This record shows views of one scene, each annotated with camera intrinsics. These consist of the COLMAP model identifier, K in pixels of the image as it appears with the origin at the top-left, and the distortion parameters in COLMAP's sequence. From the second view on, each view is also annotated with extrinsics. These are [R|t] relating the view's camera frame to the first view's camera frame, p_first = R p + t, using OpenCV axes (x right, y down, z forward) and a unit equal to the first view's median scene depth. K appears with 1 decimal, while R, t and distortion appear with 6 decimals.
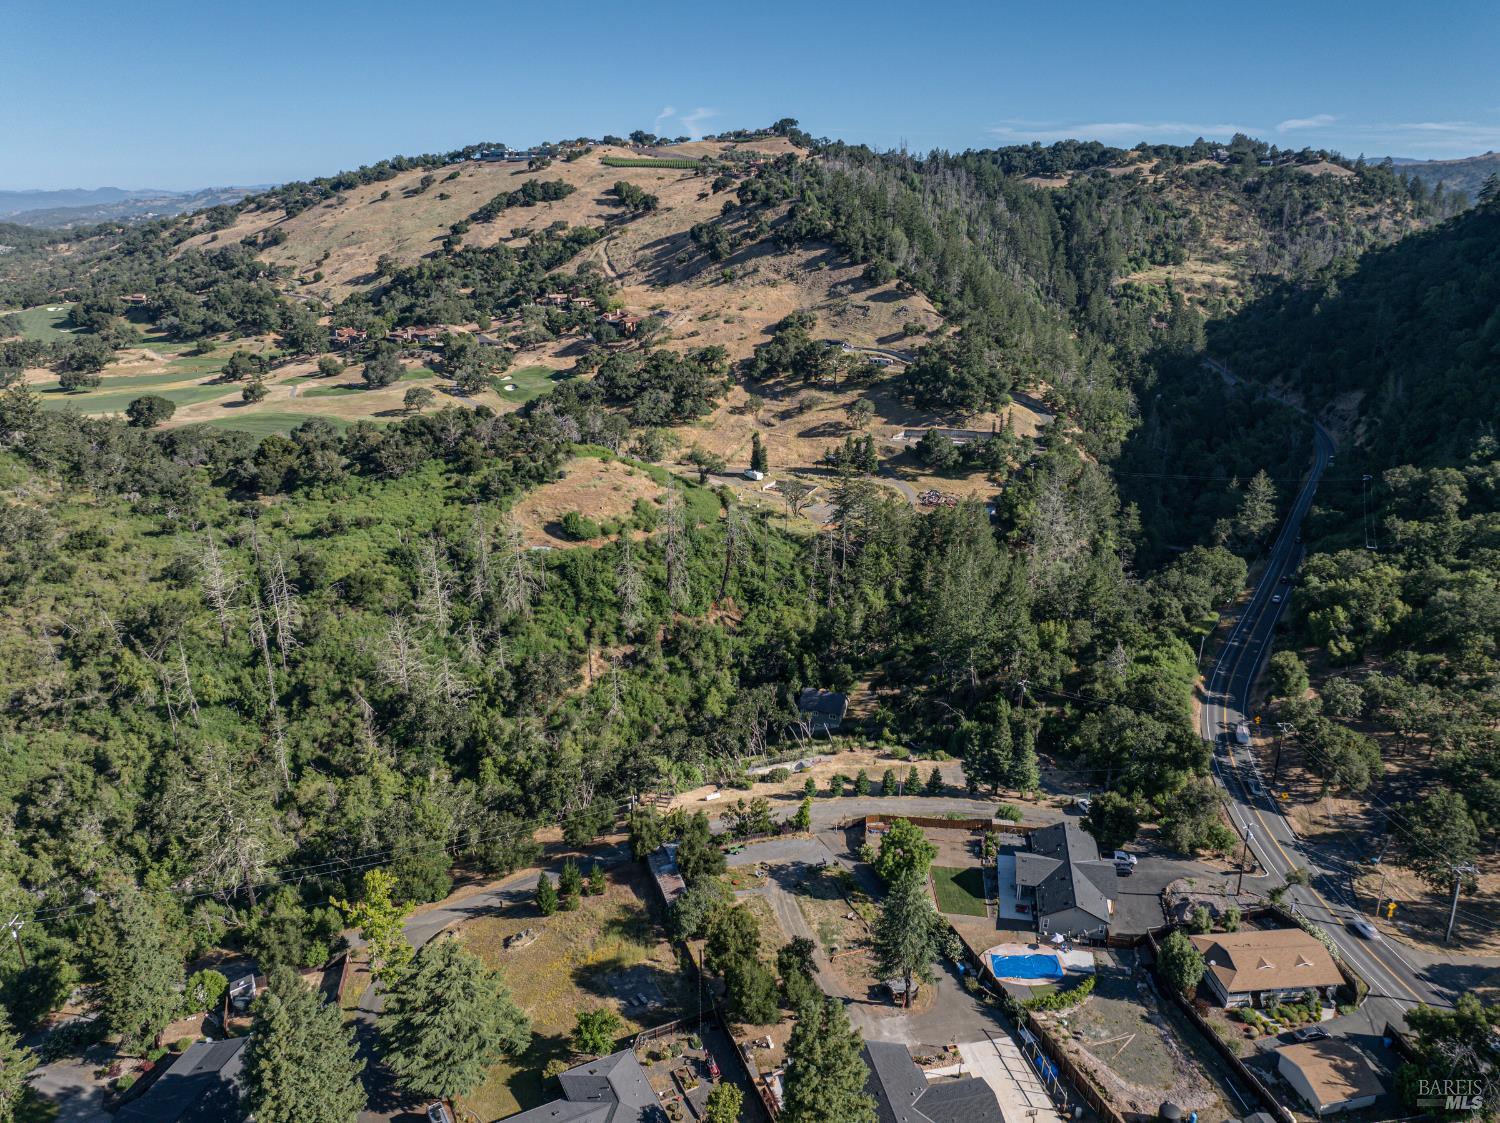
lens RADIAL K [[1099.8, 0, 759.6], [0, 1099.8, 556.6], [0, 0, 1]] dist [-0.037245, 0.000768]
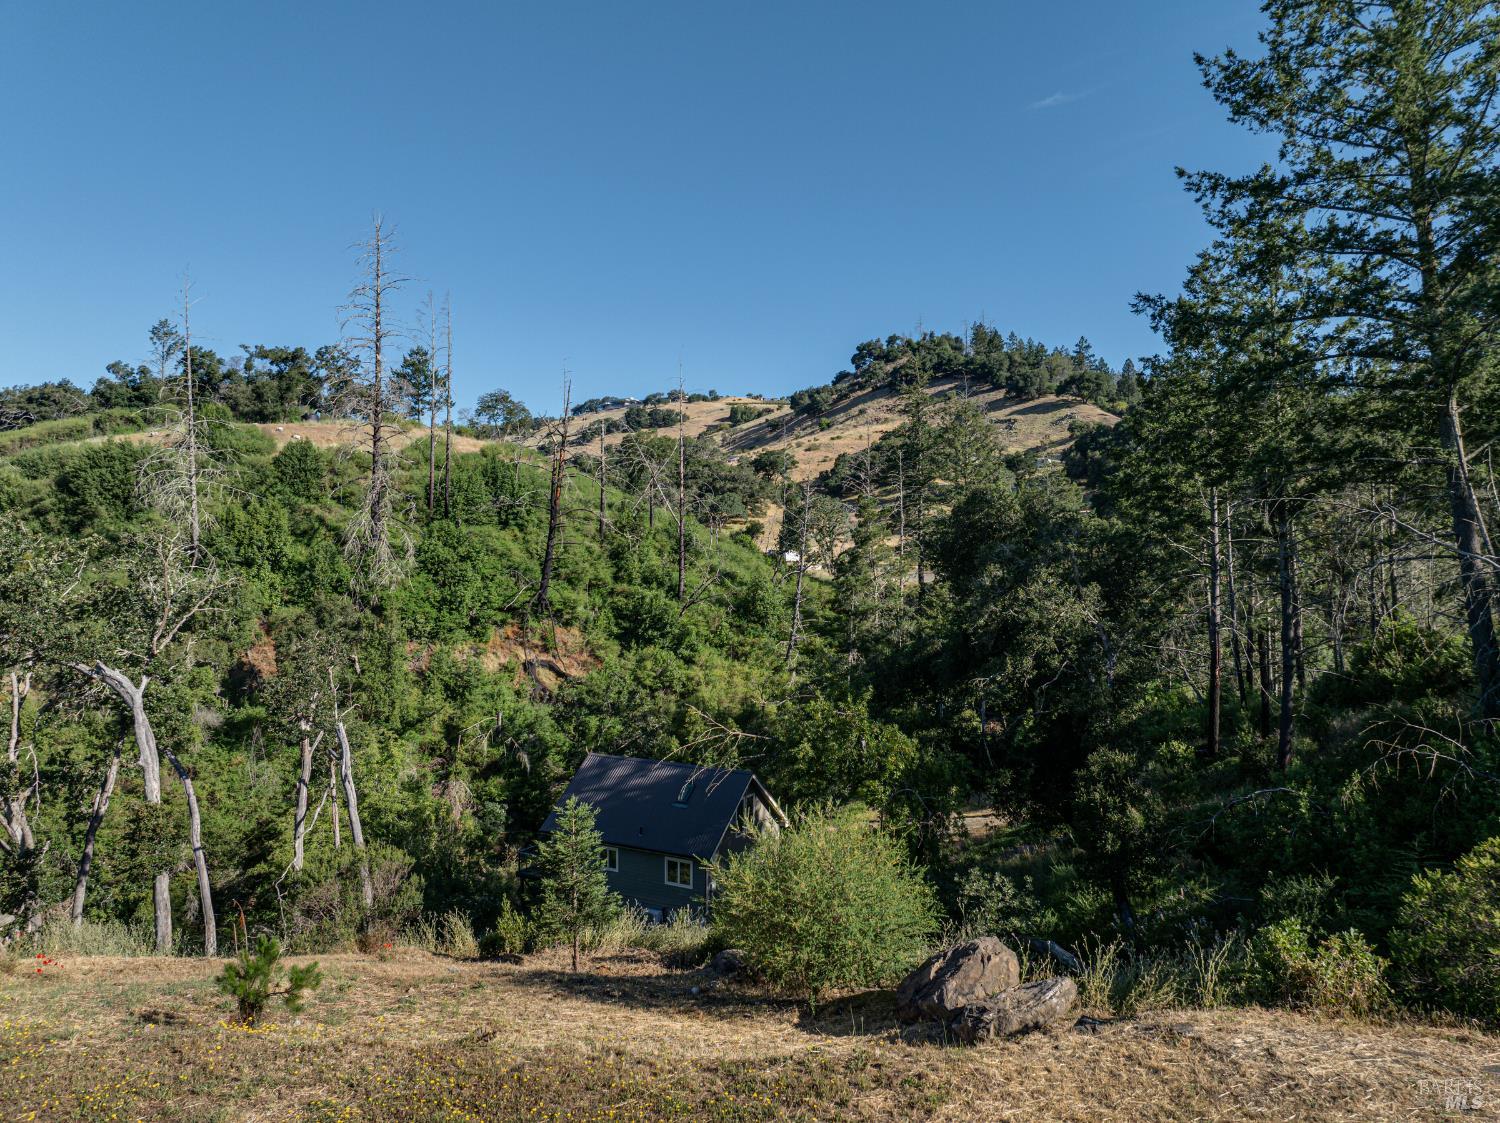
lens RADIAL K [[1050.9, 0, 756.0], [0, 1050.9, 562.3], [0, 0, 1]] dist [-0.036560, 0.007355]
pose [[0.984504, 0.007608, -0.175198, 0.095139], [-0.065033, 0.943659, -0.324467, 0.127655], [0.162859, 0.330833, 0.929530, 0.680869]]
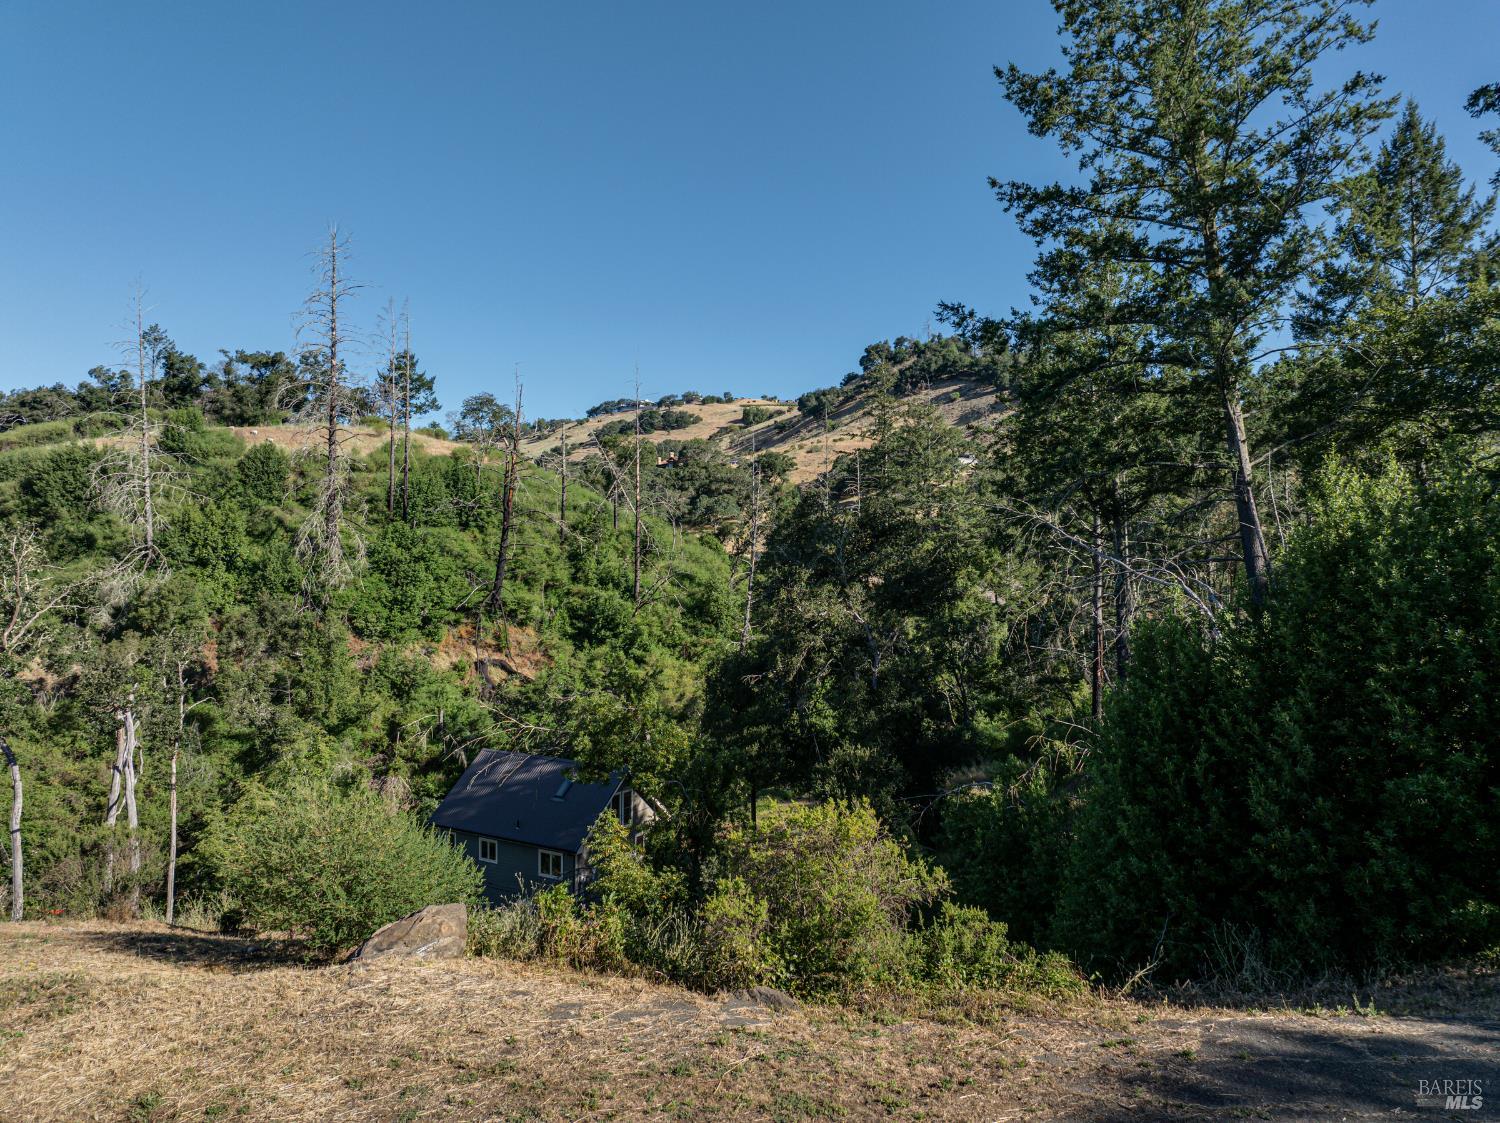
lens RADIAL K [[1050.9, 0, 757.0], [0, 1050.9, 564.5], [0, 0, 1]] dist [-0.036560, 0.007355]
pose [[0.980447, 0.009845, -0.196536, 0.119938], [-0.074110, 0.943686, -0.322436, 0.127393], [0.182294, 0.330697, 0.925964, 0.681199]]
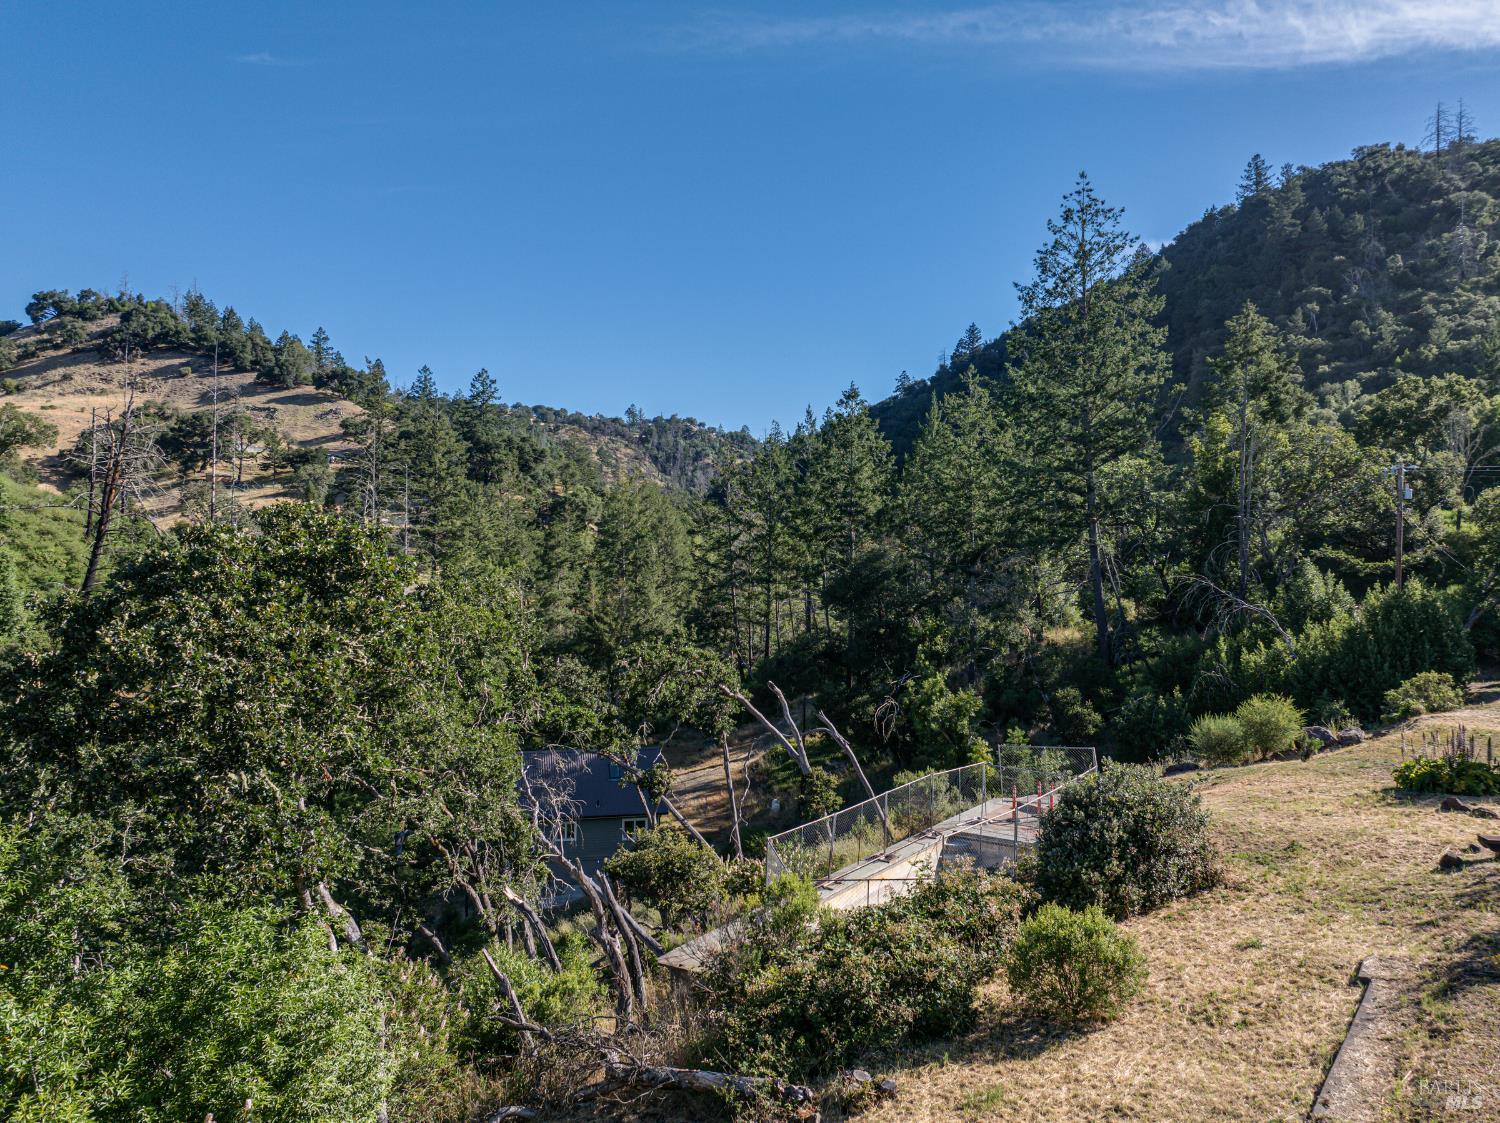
lens RADIAL K [[1074.7, 0, 755.7], [0, 1074.7, 554.9], [0, 0, 1]] dist [-0.048612, 0.022538]
pose [[0.818868, 0.017881, 0.573704, -0.047410], [0.172171, 0.945837, -0.275225, 0.132524], [-0.547552, 0.324148, 0.771437, 0.647784]]
